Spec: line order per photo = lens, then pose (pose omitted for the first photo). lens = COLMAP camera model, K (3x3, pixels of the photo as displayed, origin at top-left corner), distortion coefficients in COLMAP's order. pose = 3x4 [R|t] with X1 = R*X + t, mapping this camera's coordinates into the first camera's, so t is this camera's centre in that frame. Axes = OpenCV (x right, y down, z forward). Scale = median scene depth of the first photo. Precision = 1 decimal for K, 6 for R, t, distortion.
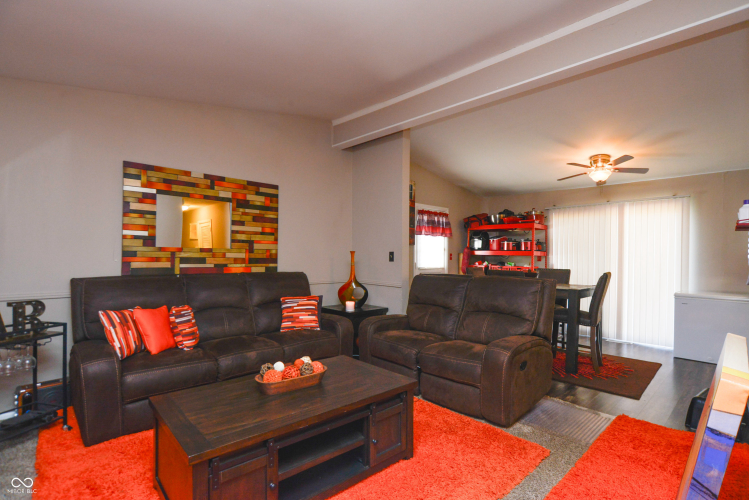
lens RADIAL K [[370.5, 0, 382.3], [0, 370.5, 255.5], [0, 0, 1]] dist [-0.020970, 0.014930]
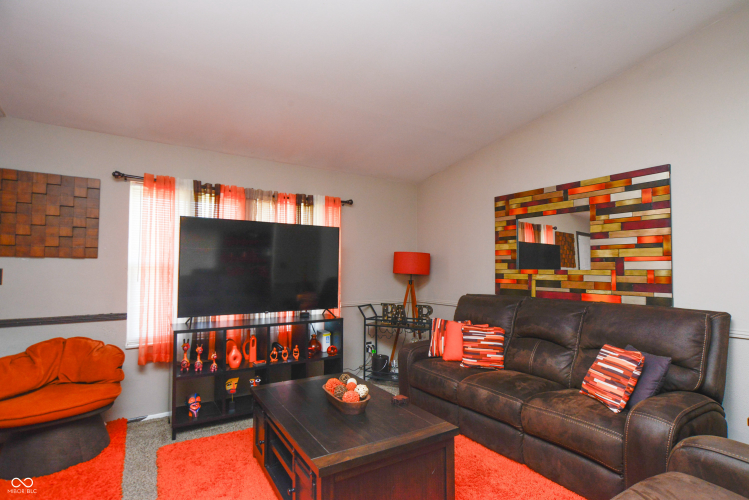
lens RADIAL K [[370.5, 0, 382.3], [0, 370.5, 255.5], [0, 0, 1]] dist [-0.020970, 0.014930]
pose [[-0.187666, -0.049629, -0.980978, 0.432292], [-0.004301, 0.998755, -0.049706, -0.008190], [0.982223, -0.005109, -0.187646, 0.717973]]
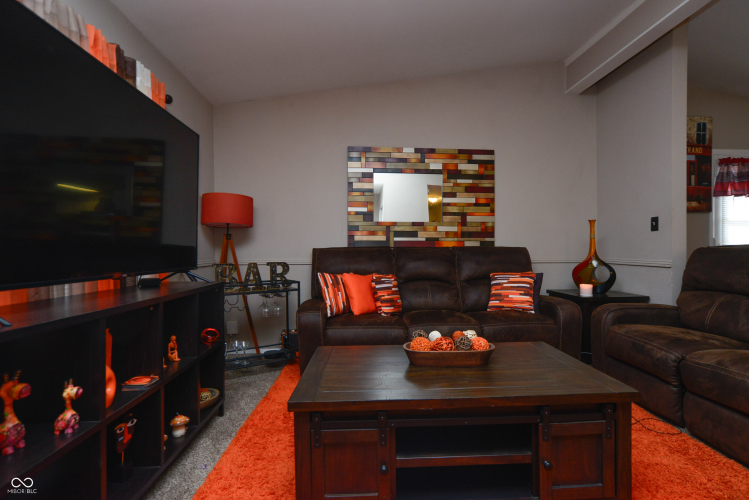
lens RADIAL K [[370.5, 0, 382.3], [0, 370.5, 255.5], [0, 0, 1]] dist [-0.020970, 0.014930]
pose [[0.764921, -0.006077, -0.644095, 0.092893], [0.012557, 0.999906, 0.005478, 0.062088], [0.644002, -0.012278, 0.764926, 0.157976]]
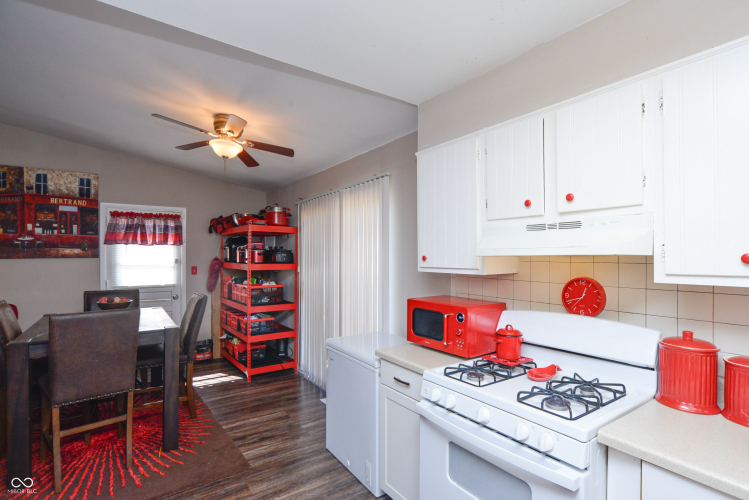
lens RADIAL K [[370.5, 0, 382.3], [0, 370.5, 255.5], [0, 0, 1]] dist [-0.020970, 0.014930]
pose [[0.988362, -0.012372, -0.151618, 1.192666], [0.011765, 0.999919, -0.004900, -0.034166], [0.151666, 0.003059, 0.988427, 0.526233]]
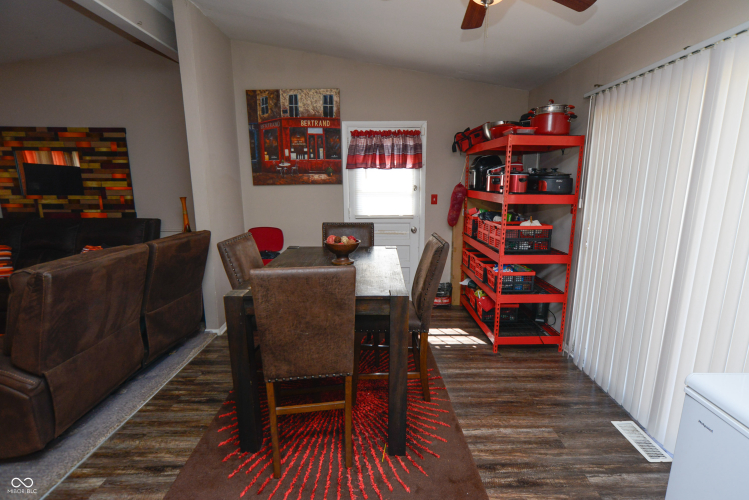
lens RADIAL K [[370.5, 0, 382.3], [0, 370.5, 255.5], [0, 0, 1]] dist [-0.020970, 0.014930]
pose [[0.721030, 0.125559, -0.681432, 0.987378], [0.010129, 0.981430, 0.191554, -0.043675], [0.692829, -0.145019, 0.706369, 0.818701]]
